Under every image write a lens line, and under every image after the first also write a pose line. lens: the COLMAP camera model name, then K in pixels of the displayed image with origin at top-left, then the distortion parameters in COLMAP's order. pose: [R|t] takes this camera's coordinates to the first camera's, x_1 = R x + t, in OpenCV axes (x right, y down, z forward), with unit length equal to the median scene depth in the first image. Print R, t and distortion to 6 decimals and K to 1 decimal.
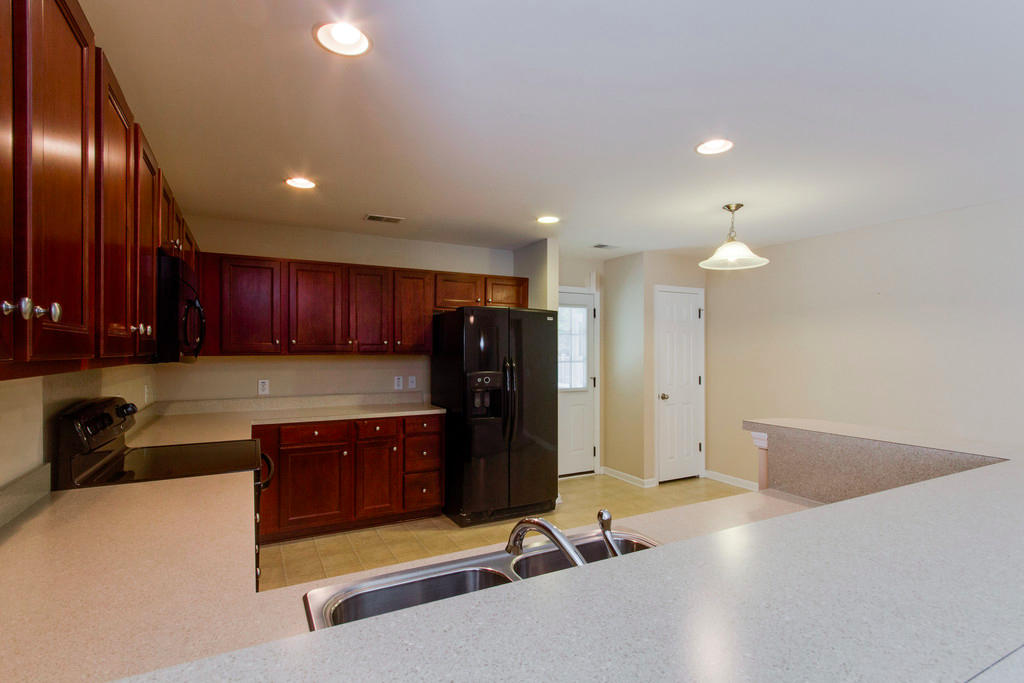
lens RADIAL K [[490.4, 0, 514.7], [0, 490.4, 349.1], [0, 0, 1]] dist [-0.000304, 0.000189]
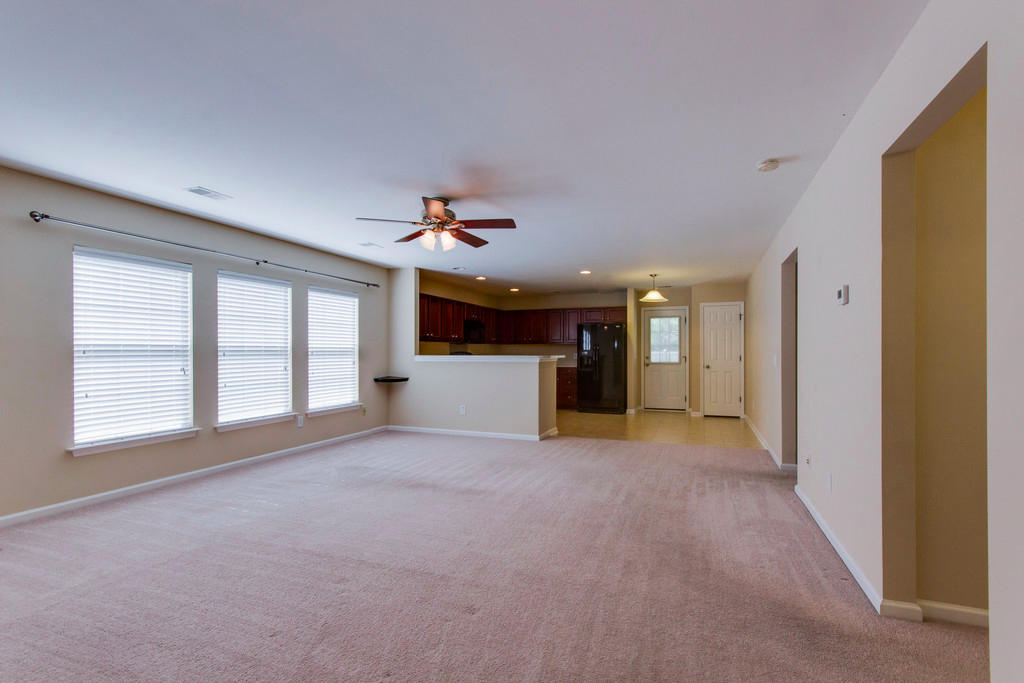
lens RADIAL K [[476.7, 0, 512.0], [0, 476.7, 350.5], [0, 0, 1]] dist [0.001817, 0.001265]
pose [[0.646970, -0.005378, -0.762496, 1.186258], [0.004334, 0.999985, -0.003375, 0.043599], [0.762503, -0.001121, 0.646984, -0.649664]]
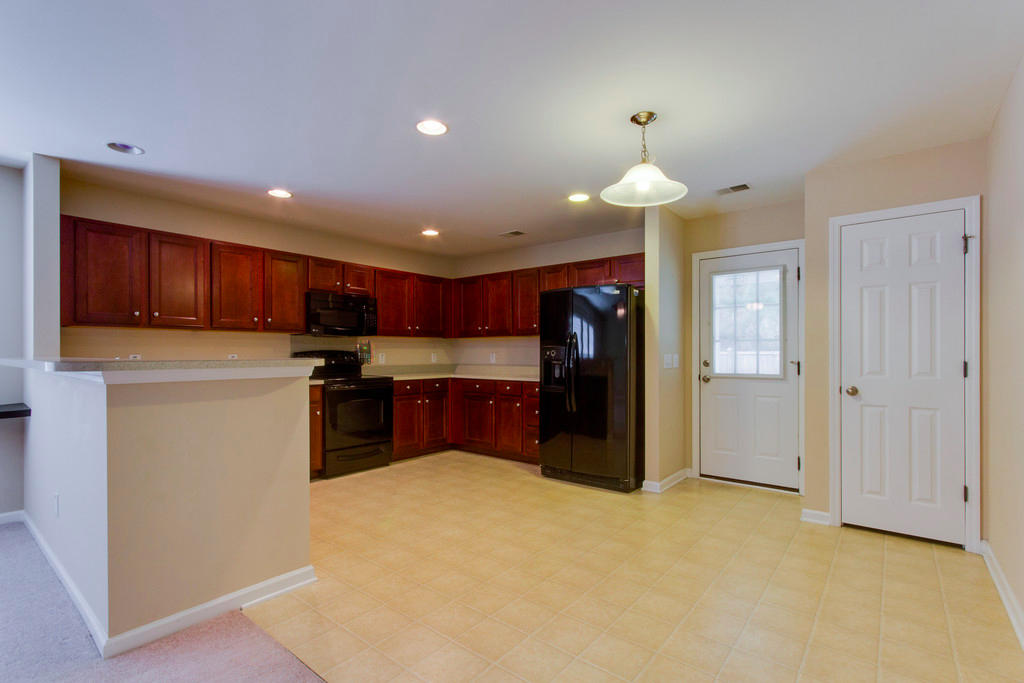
lens RADIAL K [[476.7, 0, 512.0], [0, 476.7, 350.5], [0, 0, 1]] dist [0.001817, 0.001265]
pose [[0.393556, -0.005420, -0.919285, 0.721179], [0.003777, 0.999984, -0.004279, 0.047385], [0.919293, -0.001788, 0.393570, 0.365384]]
